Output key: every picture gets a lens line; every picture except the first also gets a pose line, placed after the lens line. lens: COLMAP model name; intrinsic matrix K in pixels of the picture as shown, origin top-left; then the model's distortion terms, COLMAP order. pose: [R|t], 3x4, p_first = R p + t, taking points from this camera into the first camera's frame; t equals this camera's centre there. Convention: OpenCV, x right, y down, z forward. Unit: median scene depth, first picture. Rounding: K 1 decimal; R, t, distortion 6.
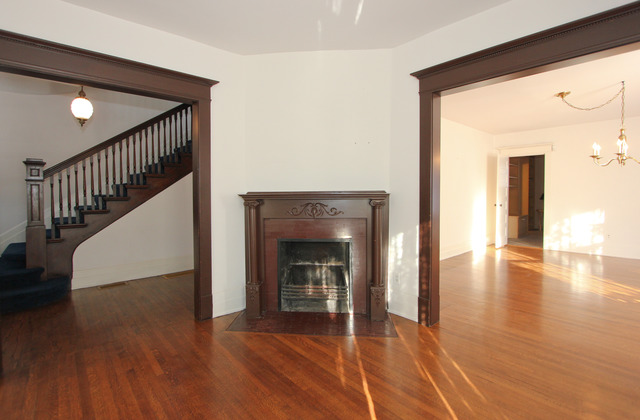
lens RADIAL K [[298.9, 0, 318.0], [0, 298.9, 197.3], [0, 0, 1]] dist [-0.001499, -0.000094]
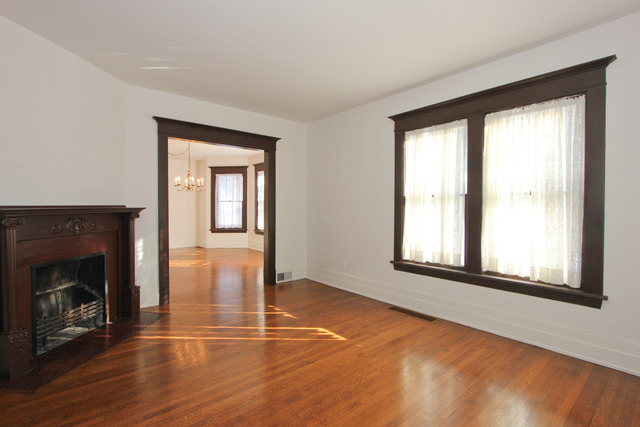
lens RADIAL K [[294.7, 0, 318.8], [0, 294.7, 209.5], [0, 0, 1]] dist [-0.002102, -0.000329]
pose [[0.061588, -0.013329, 0.998013, -0.924712], [0.019593, 0.999734, 0.012142, -0.004635], [-0.997909, 0.018806, 0.061833, 0.196481]]
